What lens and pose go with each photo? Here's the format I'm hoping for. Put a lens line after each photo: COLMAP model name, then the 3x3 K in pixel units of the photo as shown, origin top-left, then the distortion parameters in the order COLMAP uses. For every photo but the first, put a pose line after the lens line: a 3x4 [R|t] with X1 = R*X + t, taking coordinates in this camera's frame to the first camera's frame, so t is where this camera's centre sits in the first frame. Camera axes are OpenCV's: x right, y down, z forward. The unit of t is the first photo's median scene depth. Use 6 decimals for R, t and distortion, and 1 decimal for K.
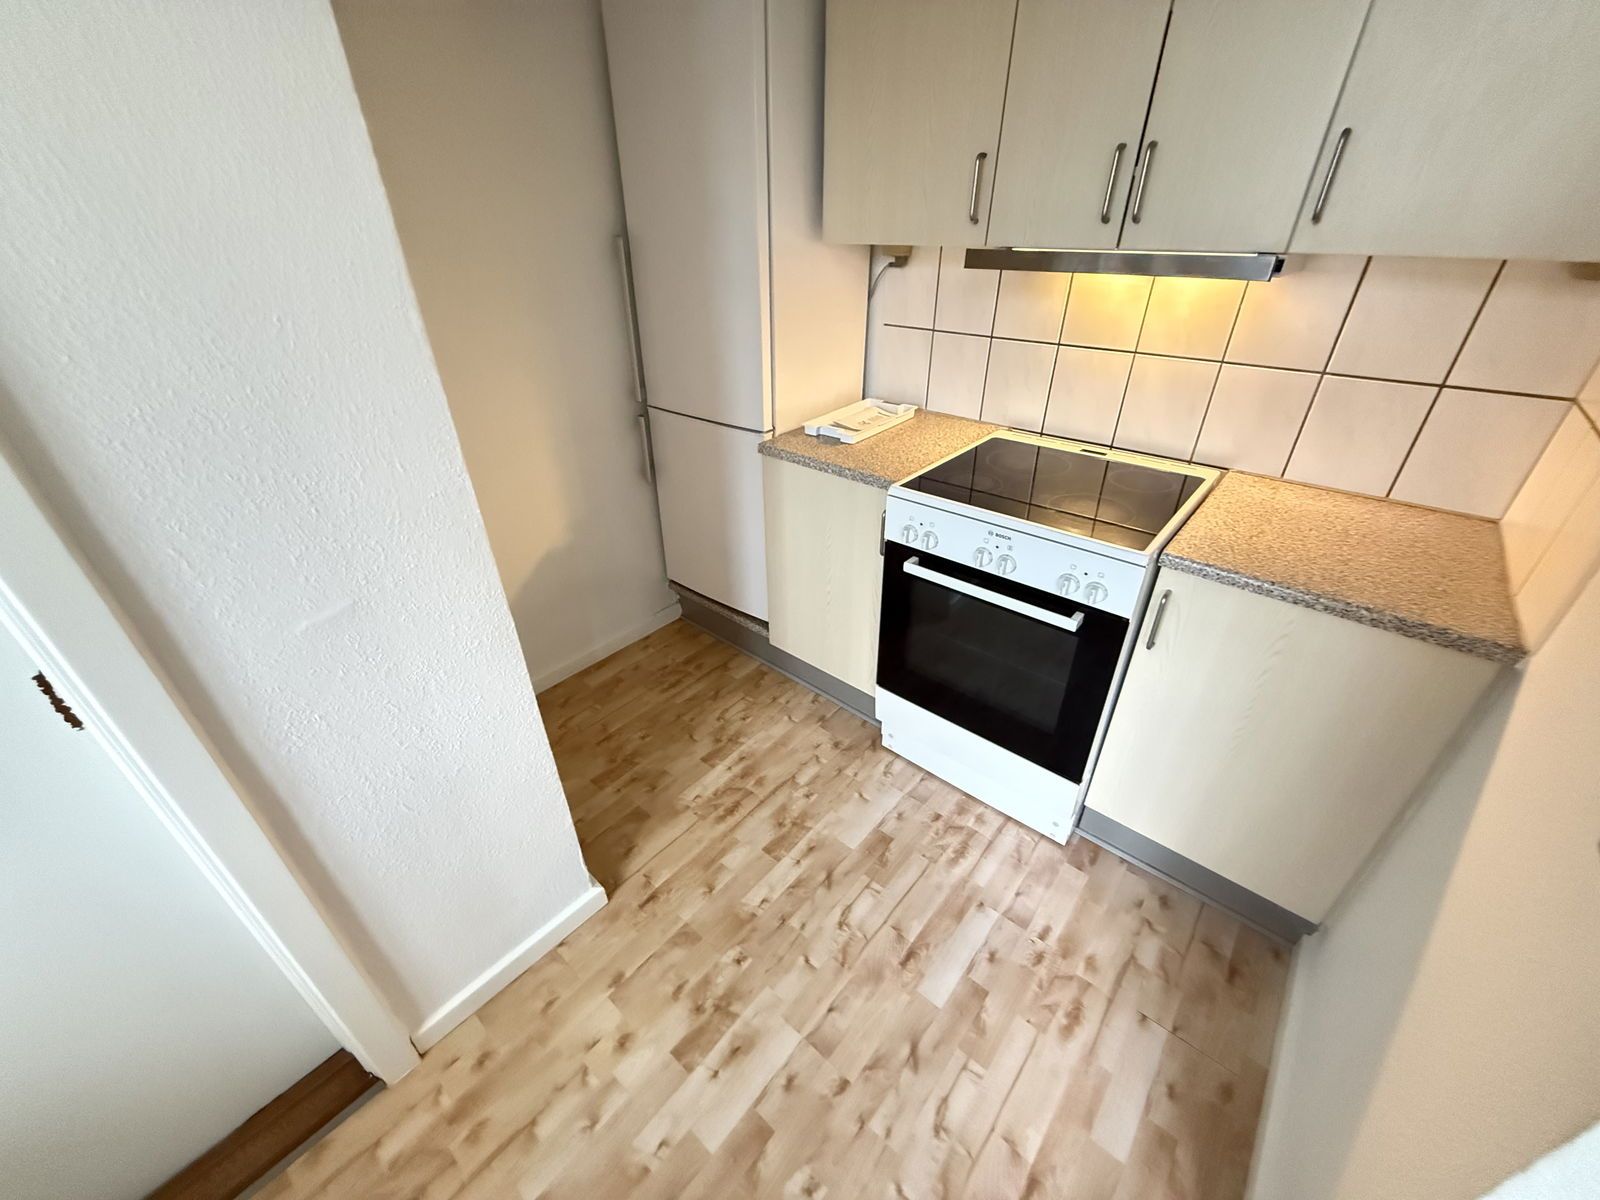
lens RADIAL K [[636.0, 0, 800.5], [0, 636.0, 598.3], [0, 0, 1]] dist [-0.000298, -0.000408]
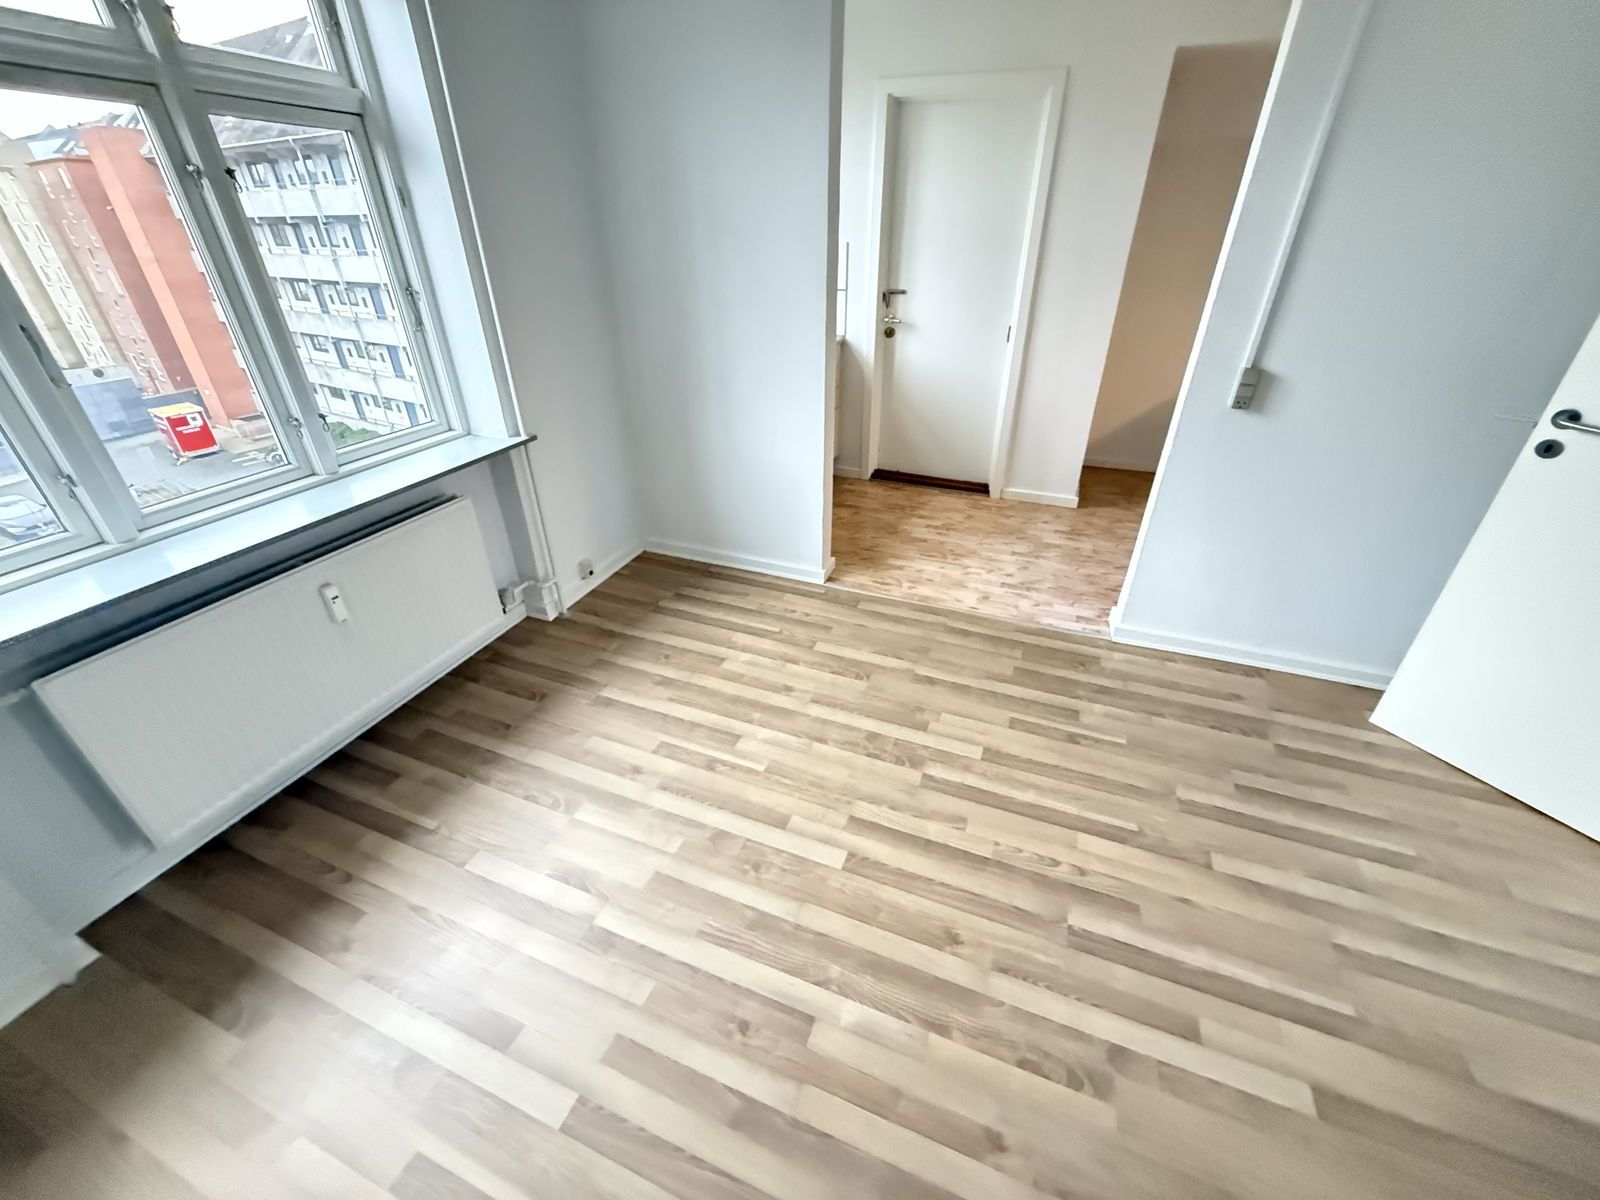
lens RADIAL K [[636.0, 0, 790.3], [0, 636.0, 599.0], [0, 0, 1]] dist [-0.000298, -0.000408]
pose [[0.332230, 0.486252, -0.808197, 1.452949], [-0.488269, 0.821783, 0.293711, 0.573482], [0.806980, 0.297037, 0.510443, -1.014975]]
